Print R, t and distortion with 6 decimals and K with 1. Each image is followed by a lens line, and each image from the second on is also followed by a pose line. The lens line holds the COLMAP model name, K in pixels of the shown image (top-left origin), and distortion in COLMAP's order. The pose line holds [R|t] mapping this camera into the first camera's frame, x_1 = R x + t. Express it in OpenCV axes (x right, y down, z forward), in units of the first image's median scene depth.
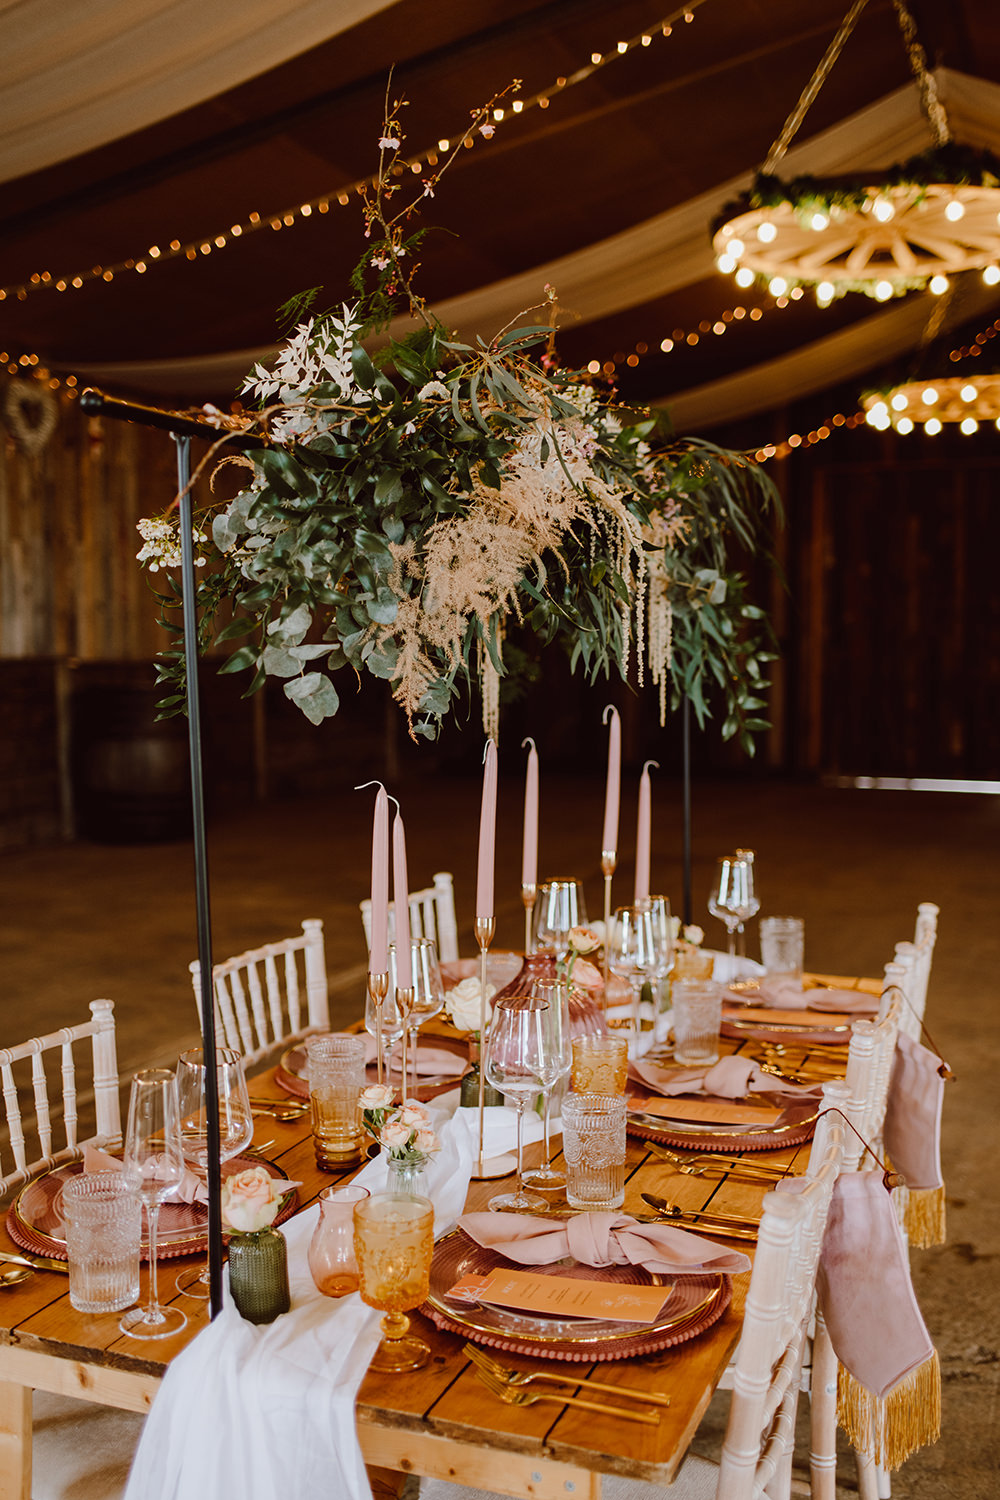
lens RADIAL K [[1569.7, 0, 502.6], [0, 1569.7, 709.0], [0, 0, 1]] dist [-0.007705, 0.006905]
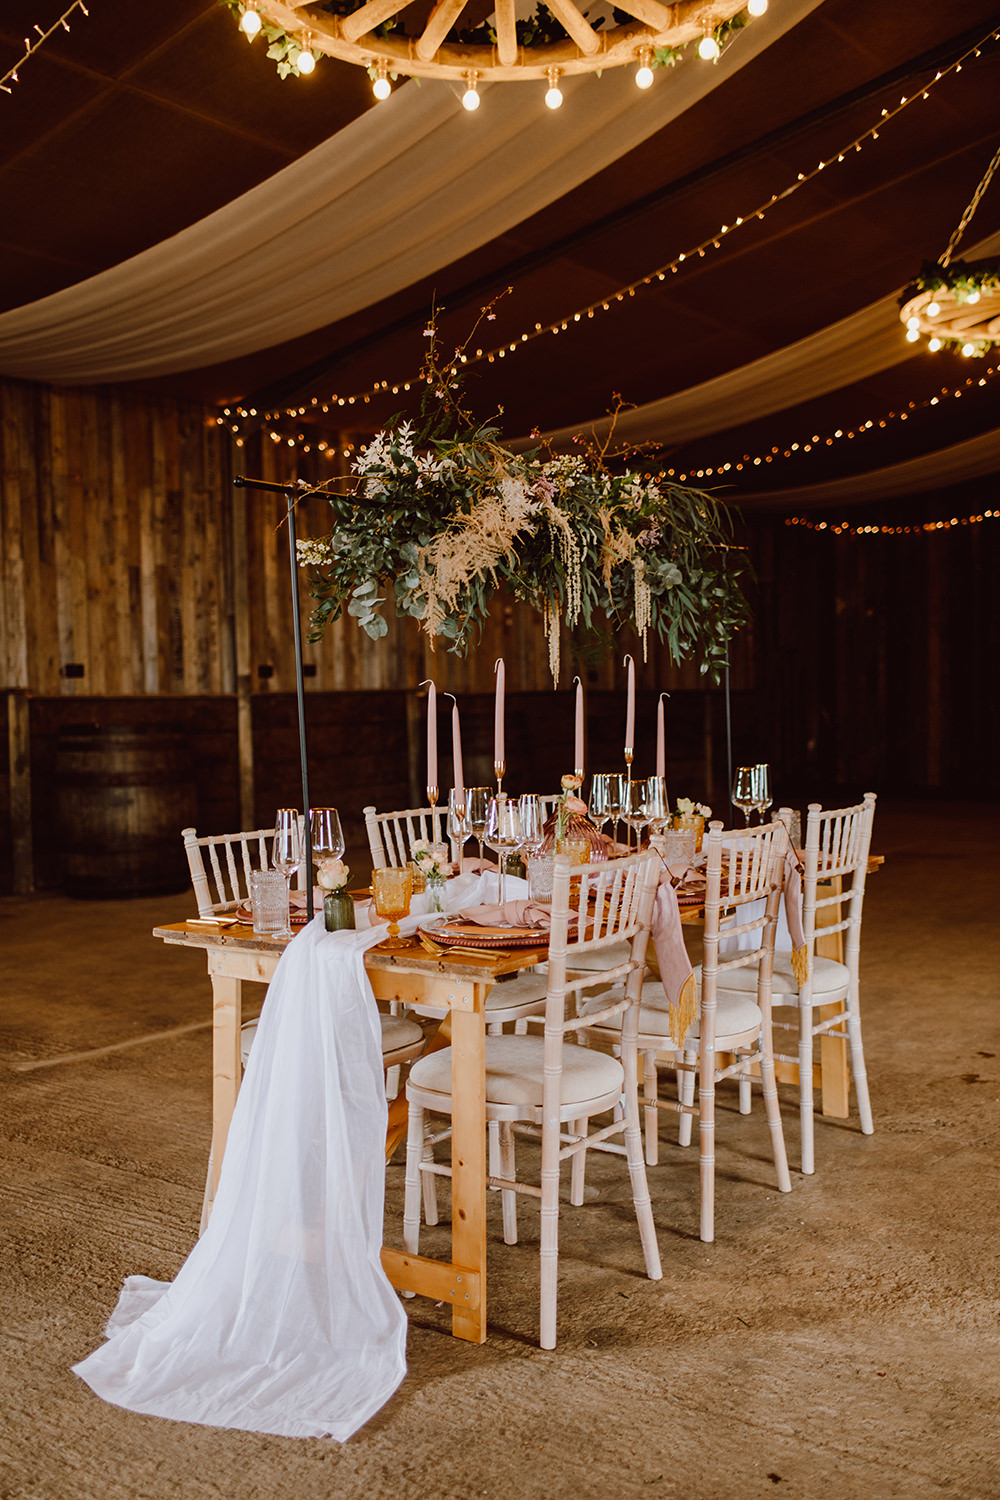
lens RADIAL K [[1569.7, 0, 502.6], [0, 1569.7, 709.0], [0, 0, 1]] dist [-0.007705, 0.006905]
pose [[0.966012, -0.016502, -0.257971, 0.468360], [0.005960, 0.999117, -0.041593, 0.155439], [0.258430, 0.038642, 0.965257, -0.726704]]
